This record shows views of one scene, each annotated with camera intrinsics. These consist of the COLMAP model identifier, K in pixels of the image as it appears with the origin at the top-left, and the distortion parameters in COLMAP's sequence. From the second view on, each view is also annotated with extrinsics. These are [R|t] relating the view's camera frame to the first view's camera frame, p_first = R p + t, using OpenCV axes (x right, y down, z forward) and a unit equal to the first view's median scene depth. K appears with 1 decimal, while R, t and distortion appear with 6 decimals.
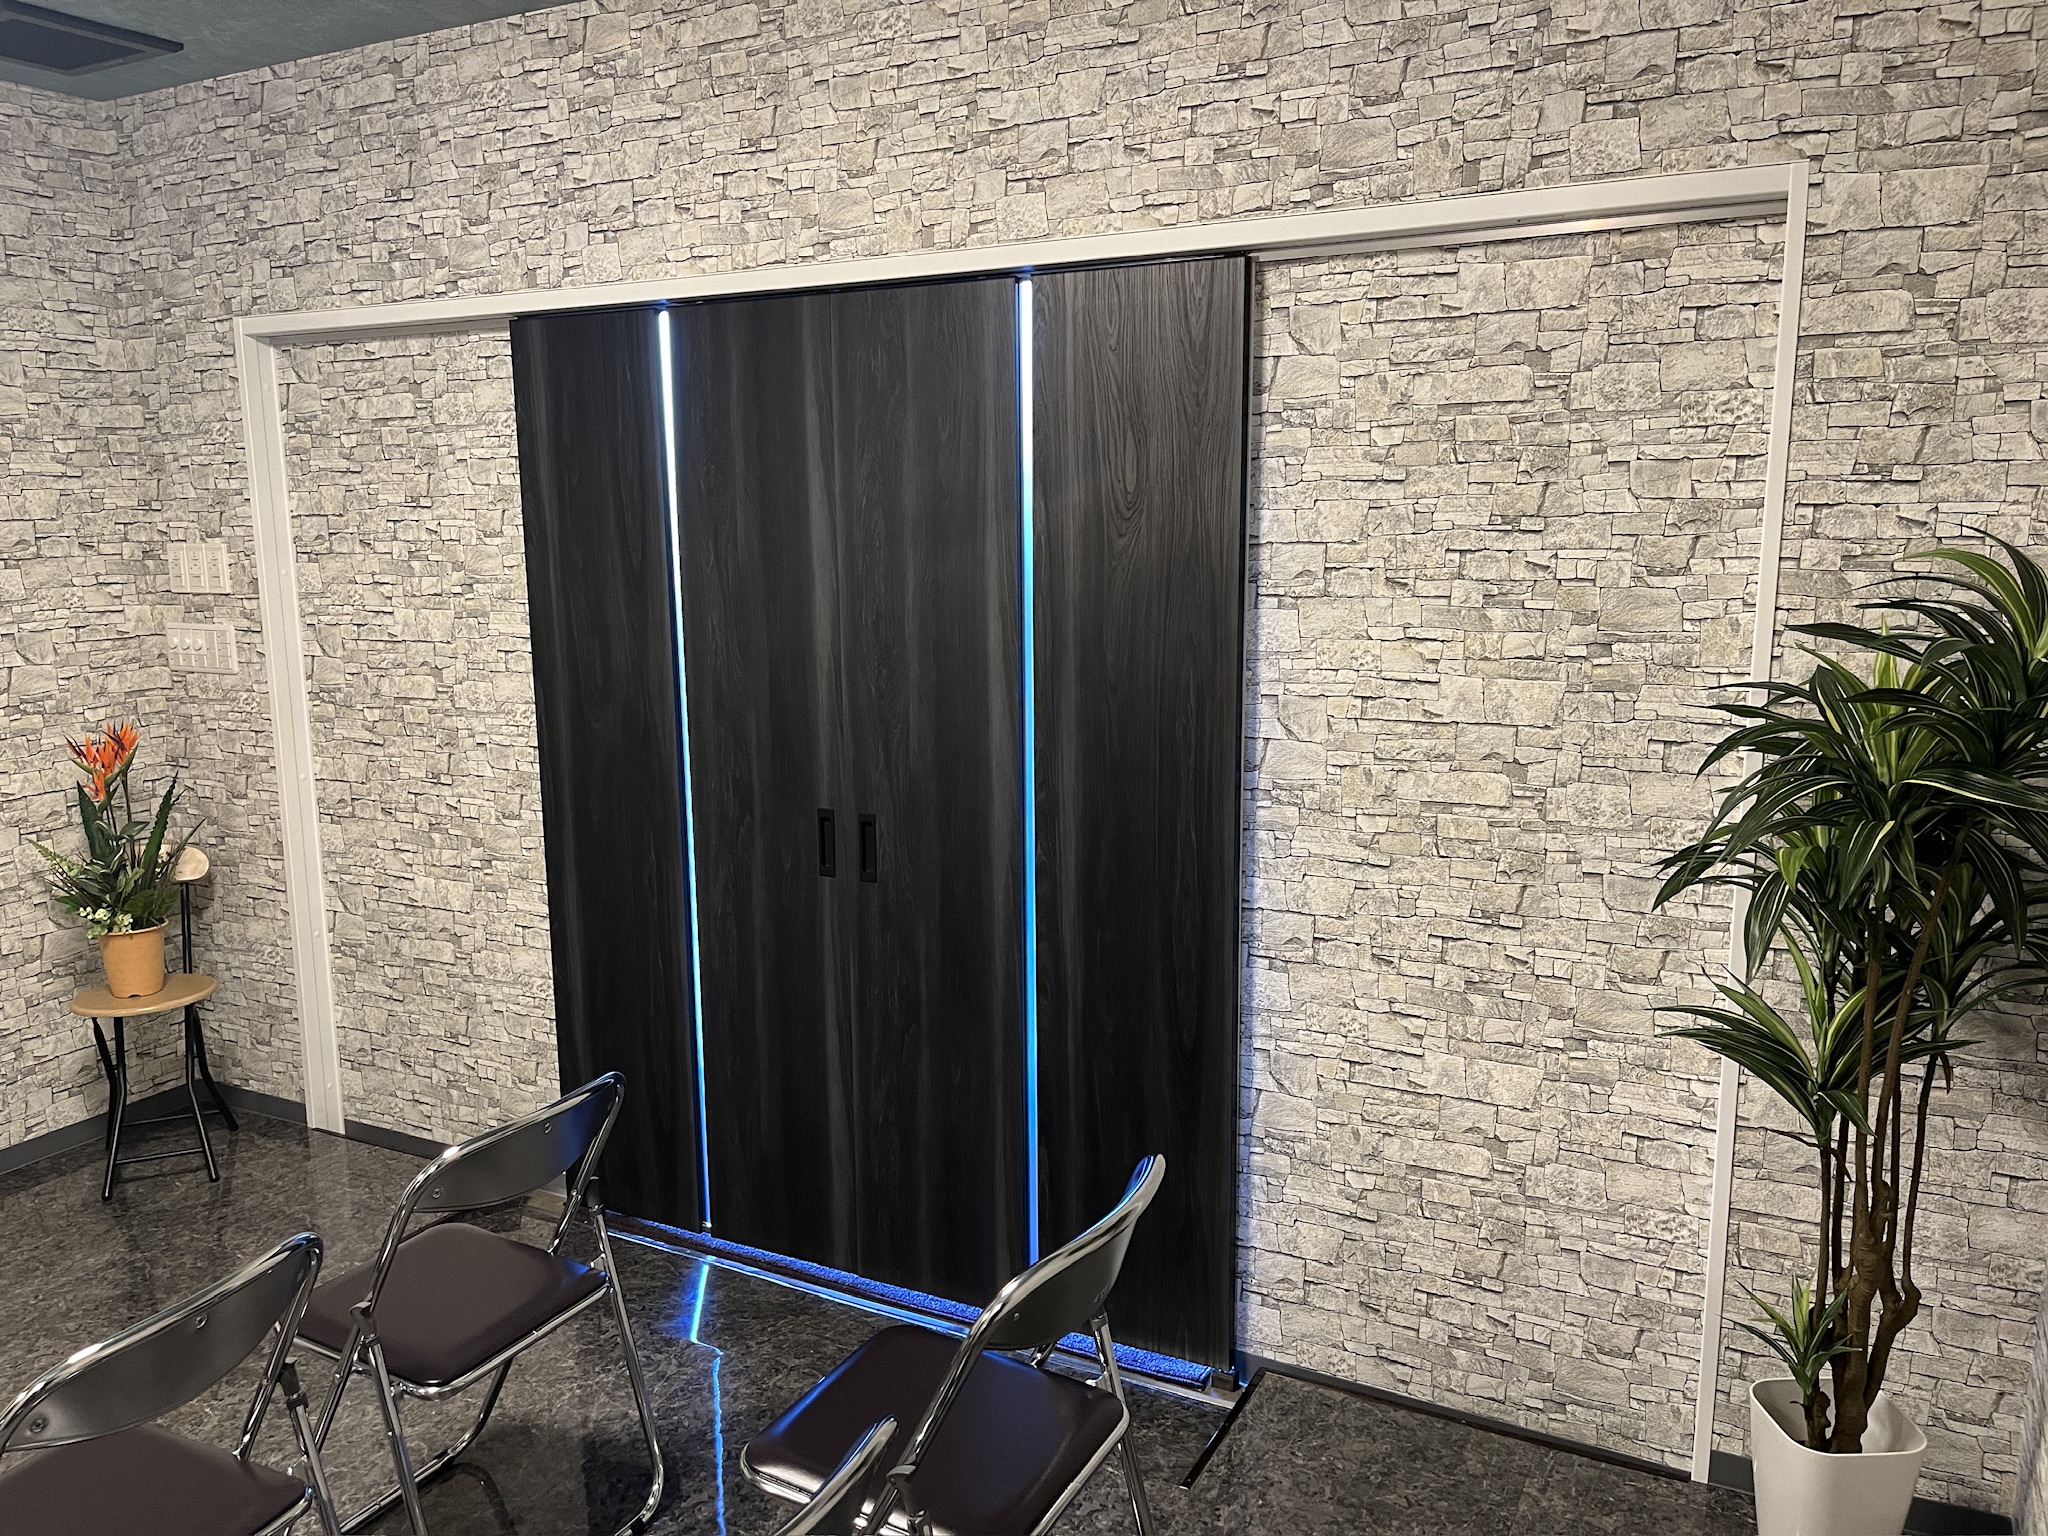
lens RADIAL K [[1554.7, 0, 1008.3], [0, 1554.7, 782.7], [0, 0, 1]] dist [0.074666, -0.090982]
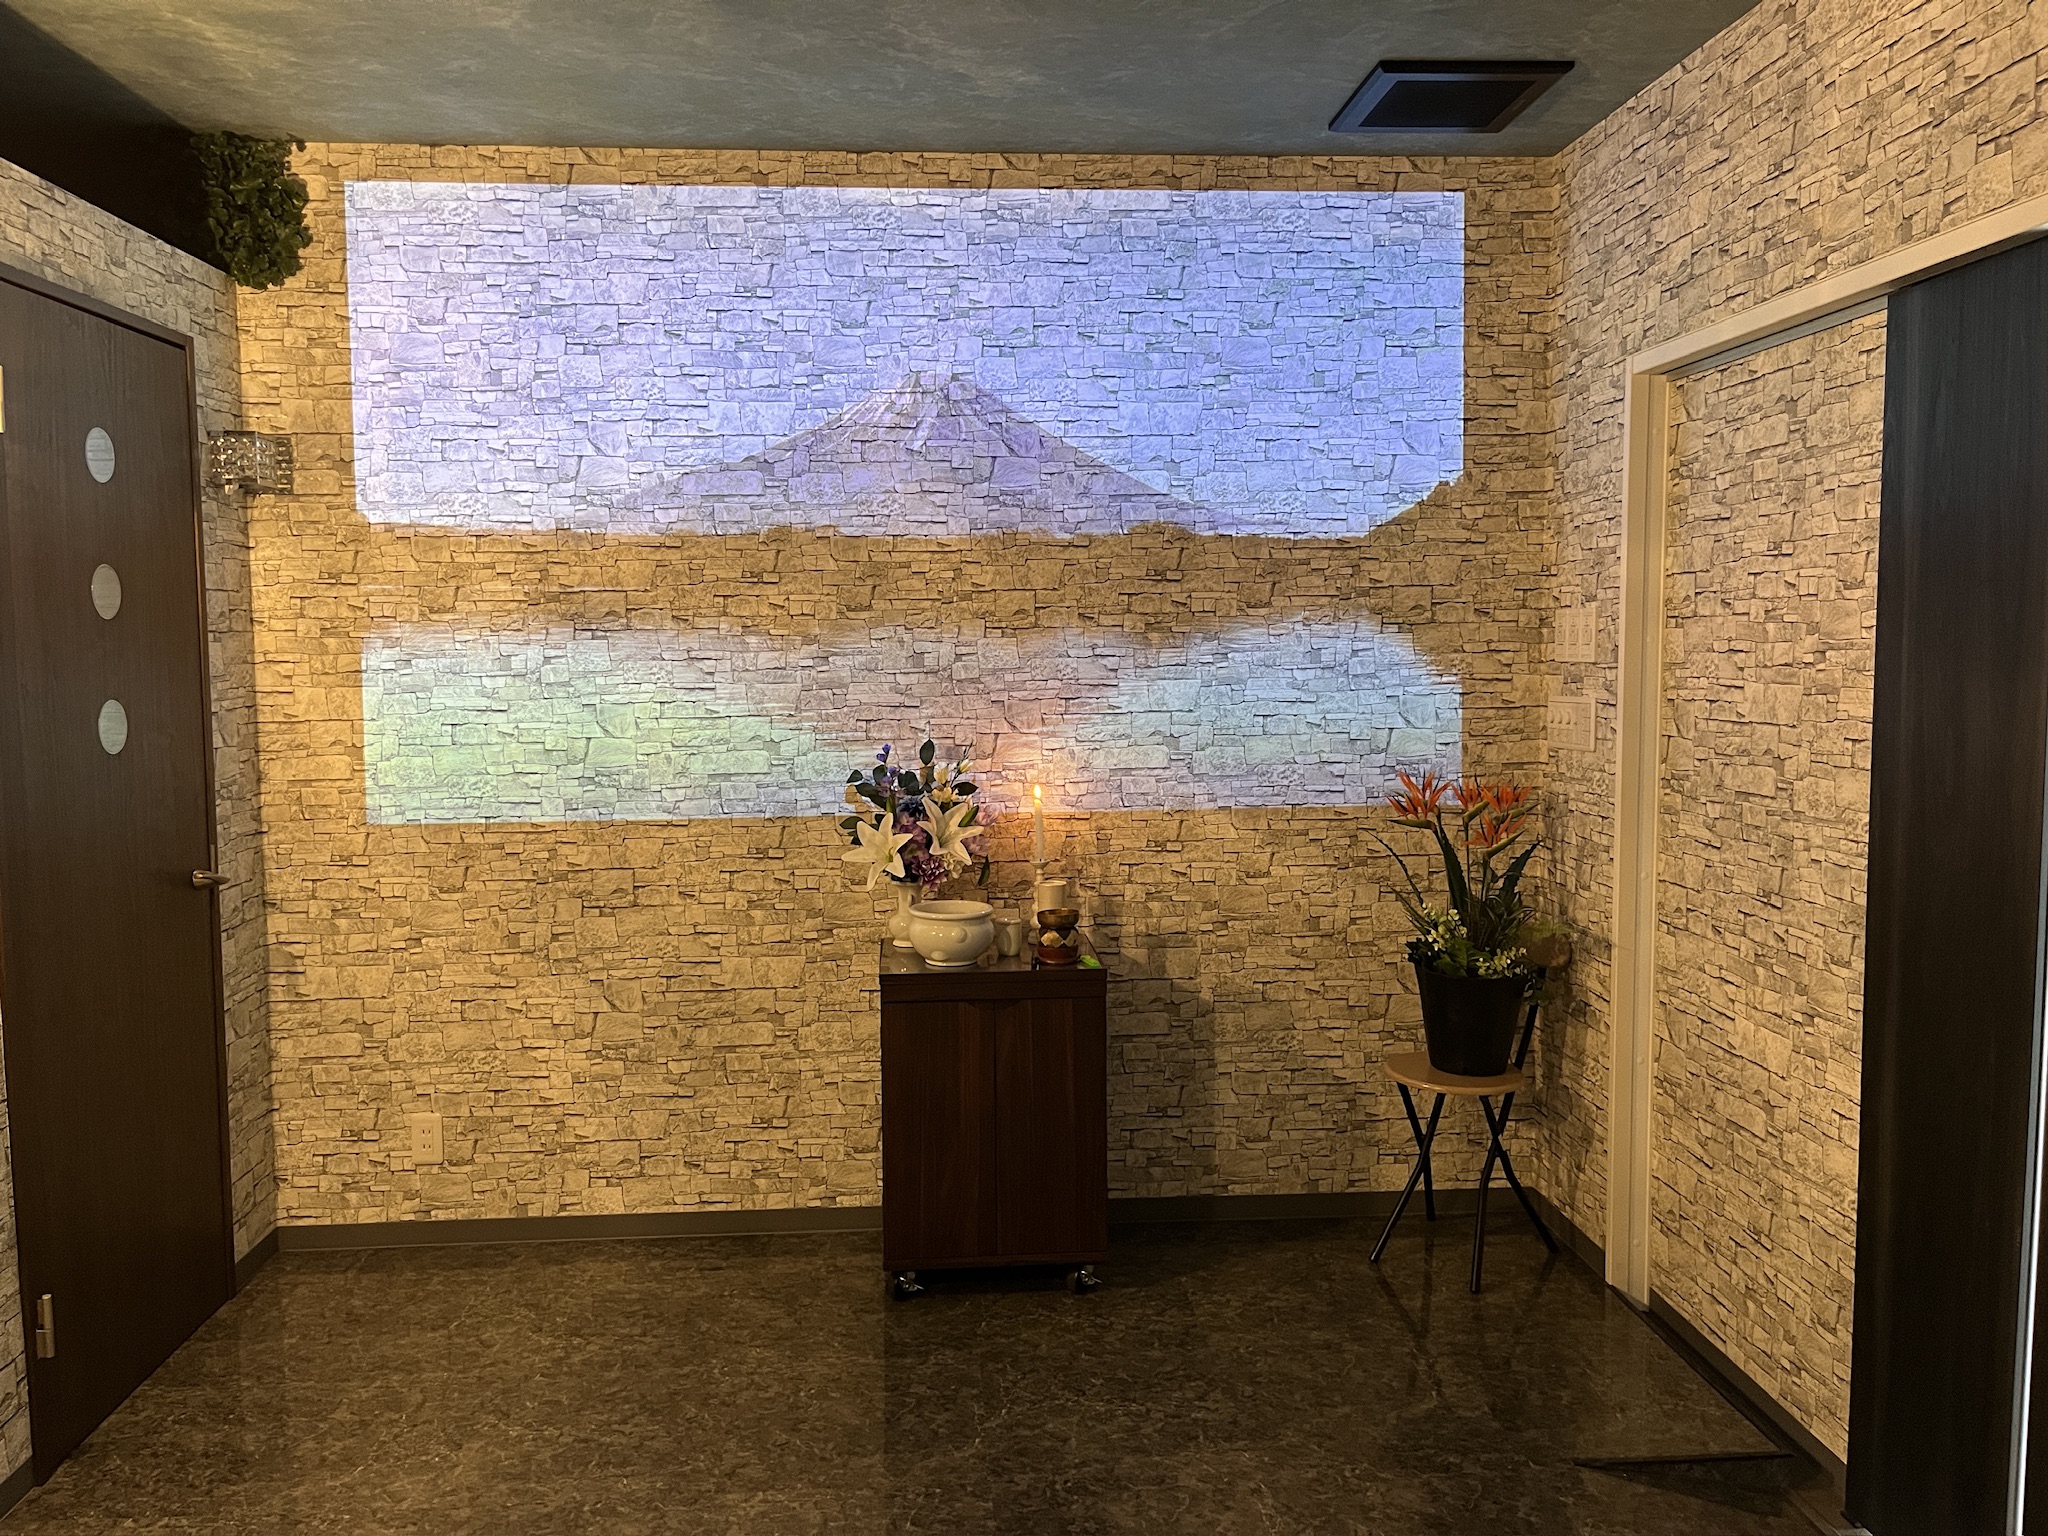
lens RADIAL K [[1545.1, 0, 1016.0], [0, 1545.1, 756.4], [0, 0, 1]] dist [0.062822, -0.097827]
pose [[0.521283, 0.071611, -0.850374, 0.100929], [-0.145524, 0.989337, -0.005894, -0.013969], [0.840885, 0.126822, 0.526146, 0.273521]]
